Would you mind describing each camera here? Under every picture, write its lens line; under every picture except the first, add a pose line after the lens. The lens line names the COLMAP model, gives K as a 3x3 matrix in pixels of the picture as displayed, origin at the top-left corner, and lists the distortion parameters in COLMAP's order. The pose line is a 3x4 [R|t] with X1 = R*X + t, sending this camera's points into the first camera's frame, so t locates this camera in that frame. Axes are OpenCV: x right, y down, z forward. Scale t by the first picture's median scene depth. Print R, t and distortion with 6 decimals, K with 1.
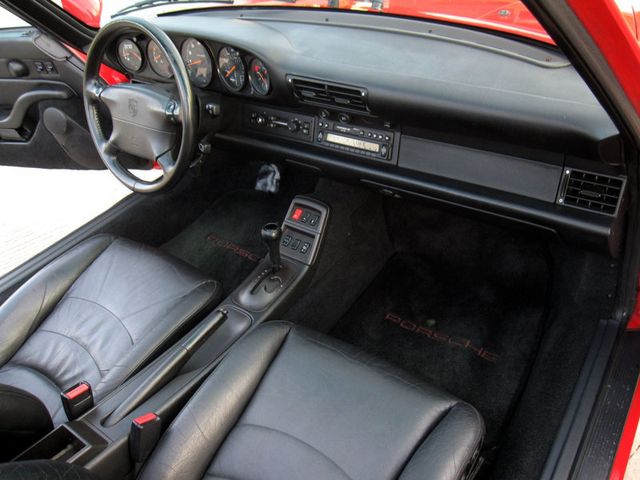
lens RADIAL K [[542.9, 0, 320.0], [0, 542.9, 240.0], [0, 0, 1]] dist [-0.079833, 0.064425]
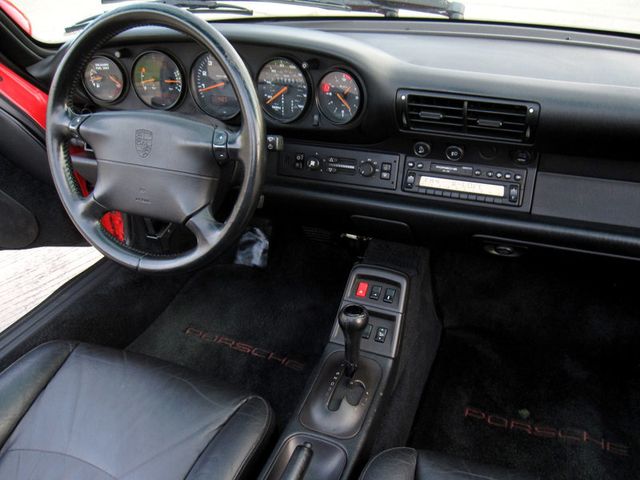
lens RADIAL K [[542.9, 0, 320.0], [0, 542.9, 240.0], [0, 0, 1]] dist [-0.079833, 0.064425]
pose [[0.967778, -0.053443, 0.246068, -0.293161], [0.086112, 0.988542, -0.123976, -0.029579], [-0.236623, 0.141170, 0.961291, 0.320912]]
